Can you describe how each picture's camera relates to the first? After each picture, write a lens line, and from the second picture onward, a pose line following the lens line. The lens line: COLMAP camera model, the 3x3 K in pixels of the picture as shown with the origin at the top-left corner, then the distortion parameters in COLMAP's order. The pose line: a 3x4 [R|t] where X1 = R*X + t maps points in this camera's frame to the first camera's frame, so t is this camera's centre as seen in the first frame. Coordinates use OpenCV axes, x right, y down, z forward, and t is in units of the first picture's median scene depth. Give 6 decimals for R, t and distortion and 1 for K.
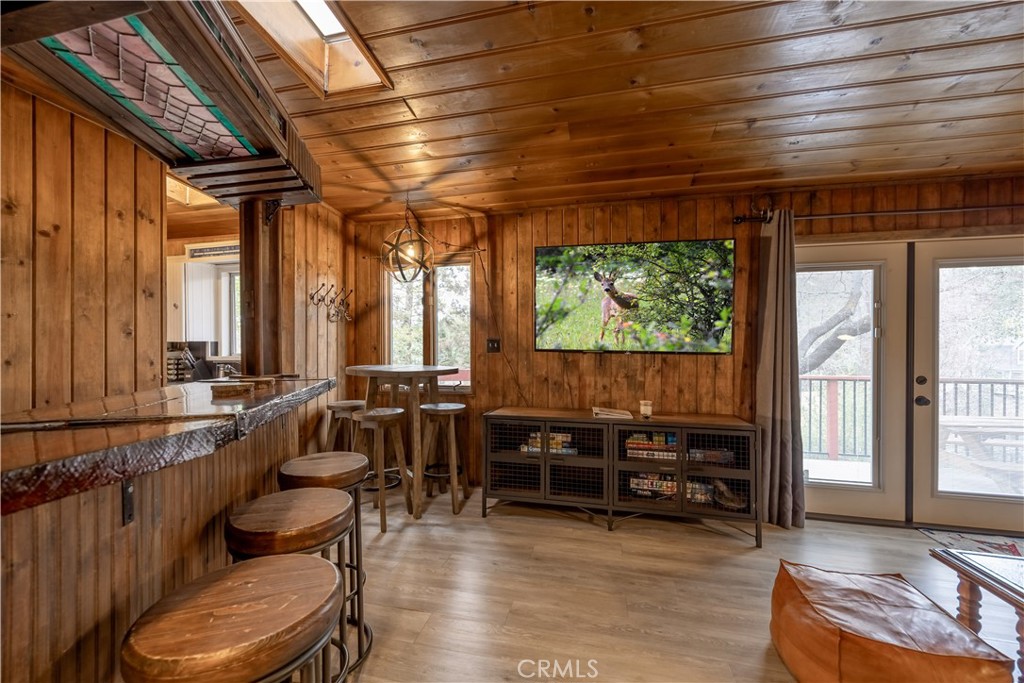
lens RADIAL K [[404.7, 0, 506.5], [0, 404.7, 341.1], [0, 0, 1]] dist [-0.000450, 0.000558]
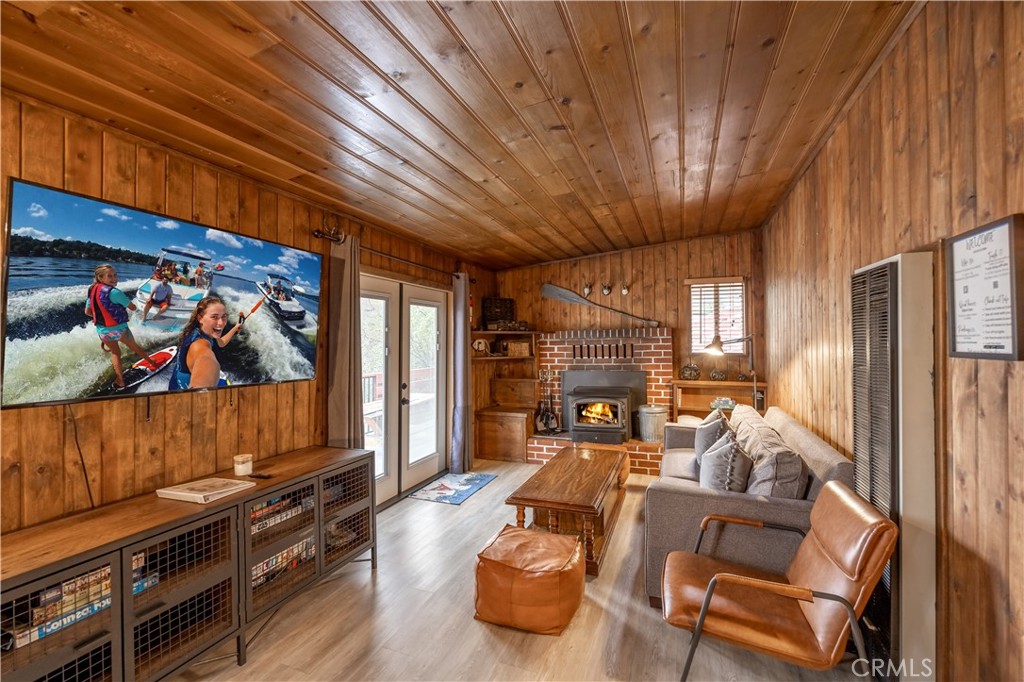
lens RADIAL K [[439.1, 0, 512.5], [0, 439.1, 337.7], [0, 0, 1]] dist [0.016029, 0.003761]
pose [[0.151726, 0.002003, 0.988421, -0.346364], [-0.009641, 0.999953, -0.000547, -0.062440], [-0.988376, -0.009446, 0.151738, 0.390207]]
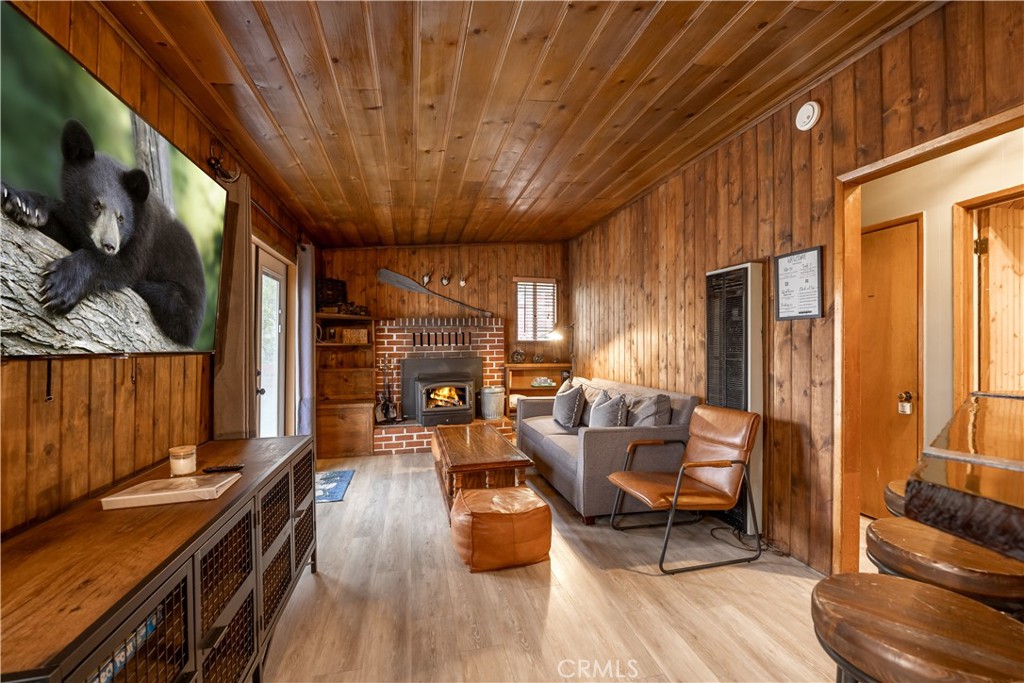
lens RADIAL K [[439.1, 0, 525.8], [0, 439.1, 342.2], [0, 0, 1]] dist [0.016029, 0.003761]
pose [[-0.459336, 0.000064, 0.888262, -0.348542], [-0.015995, 0.999837, -0.008344, 0.011007], [-0.888118, -0.018041, -0.459261, 0.837081]]
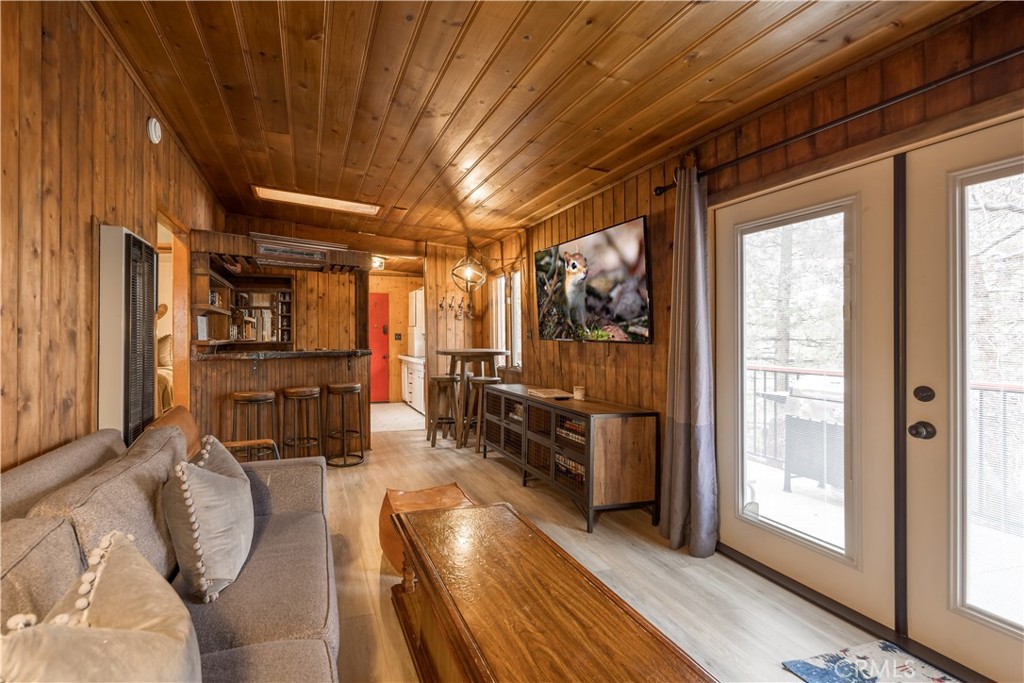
lens RADIAL K [[469.3, 0, 422.2], [0, 469.3, 328.3], [0, 0, 1]] dist [0.013640, -0.000282]
pose [[0.454012, -0.017390, -0.890826, 1.203885], [0.017427, 0.999792, -0.010636, 0.001139], [0.890825, -0.010696, 0.454221, 0.071281]]
